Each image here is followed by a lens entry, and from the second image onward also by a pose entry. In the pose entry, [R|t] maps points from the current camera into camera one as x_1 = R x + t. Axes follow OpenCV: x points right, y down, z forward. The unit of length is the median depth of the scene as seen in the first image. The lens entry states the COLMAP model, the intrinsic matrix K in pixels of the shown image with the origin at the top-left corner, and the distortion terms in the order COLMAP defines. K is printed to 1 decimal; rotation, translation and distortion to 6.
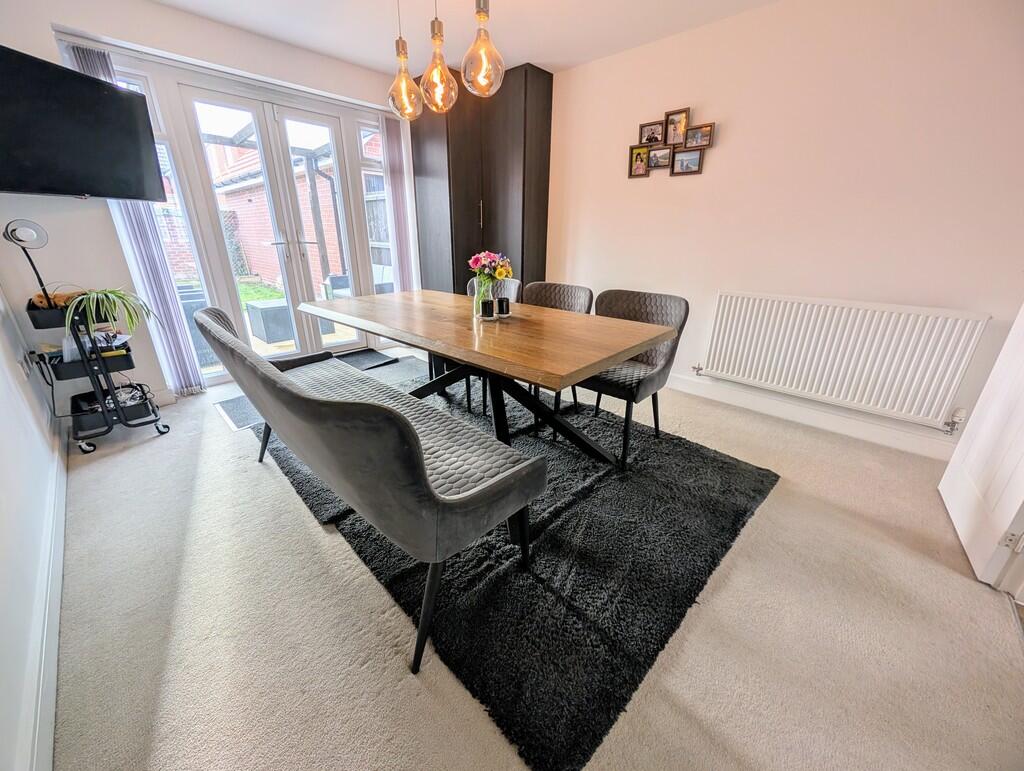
lens RADIAL K [[390.3, 0, 513.9], [0, 390.3, 380.9], [0, 0, 1]] dist [-0.000434, -0.000024]
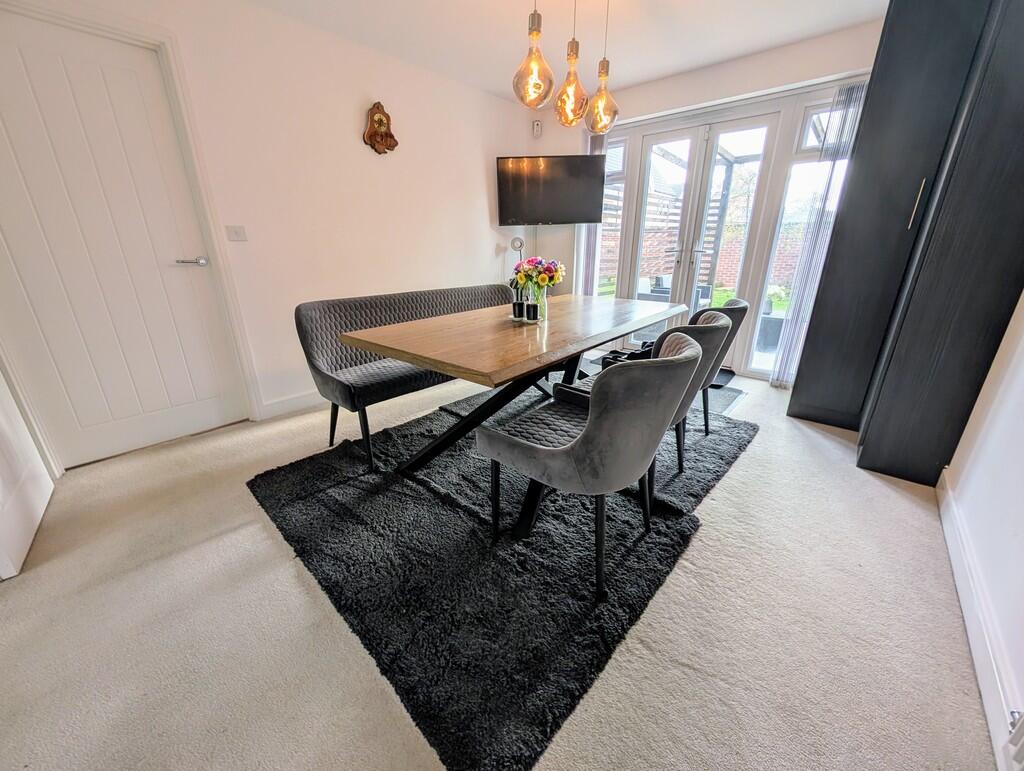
lens RADIAL K [[390.3, 0, 513.9], [0, 390.3, 380.9], [0, 0, 1]] dist [-0.000434, -0.000024]
pose [[0.043493, 0.321975, -0.945749, 1.049133], [-0.349123, 0.891860, 0.287573, -0.330032], [0.936067, 0.317675, 0.151199, 0.936981]]
